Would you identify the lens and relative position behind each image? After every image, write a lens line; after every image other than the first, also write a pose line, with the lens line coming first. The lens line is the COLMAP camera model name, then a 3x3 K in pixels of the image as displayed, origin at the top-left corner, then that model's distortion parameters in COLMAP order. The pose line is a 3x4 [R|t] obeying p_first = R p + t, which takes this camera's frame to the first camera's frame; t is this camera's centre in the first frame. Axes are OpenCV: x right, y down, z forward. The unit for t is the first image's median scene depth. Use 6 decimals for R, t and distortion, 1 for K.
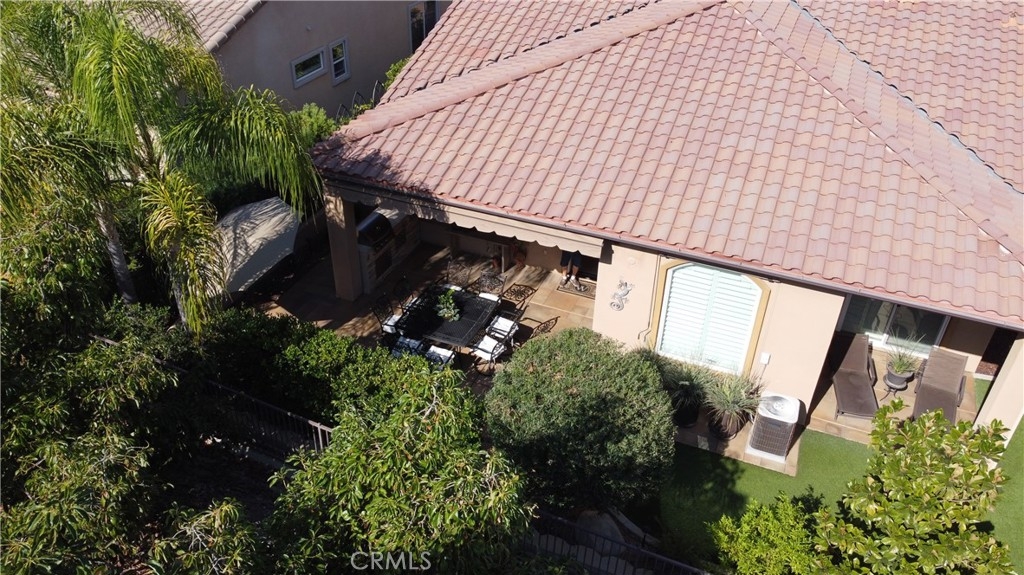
lens RADIAL K [[794.6, 0, 512.0], [0, 794.6, 287.5], [0, 0, 1]] dist [0.007992, -0.002198]
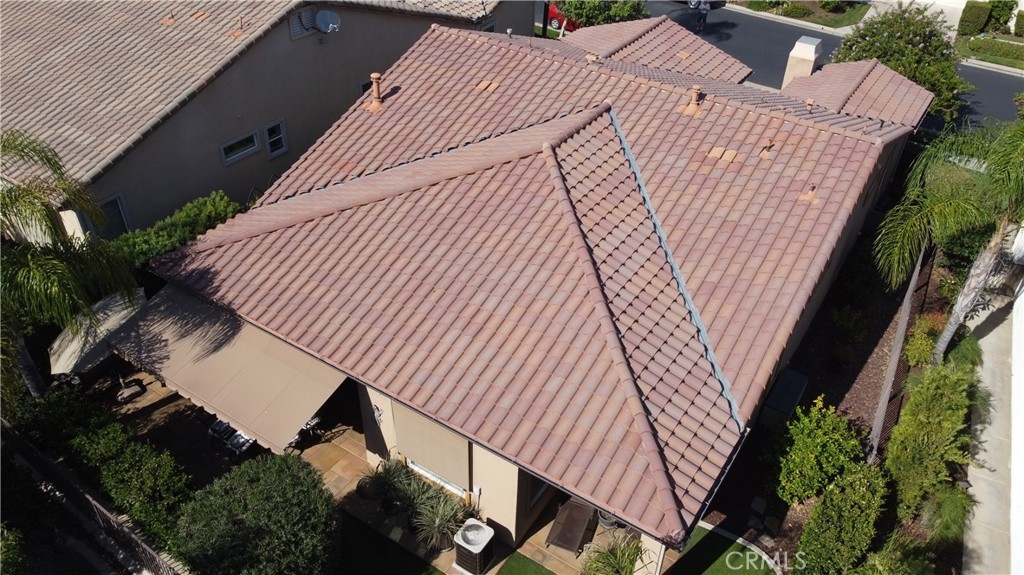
lens RADIAL K [[794.6, 0, 512.0], [0, 794.6, 287.5], [0, 0, 1]] dist [0.007992, -0.002198]
pose [[0.981752, 0.117379, -0.149617, 0.441394], [-0.110833, 0.992509, 0.051391, -0.237436], [0.154529, -0.033871, 0.987408, -0.121387]]
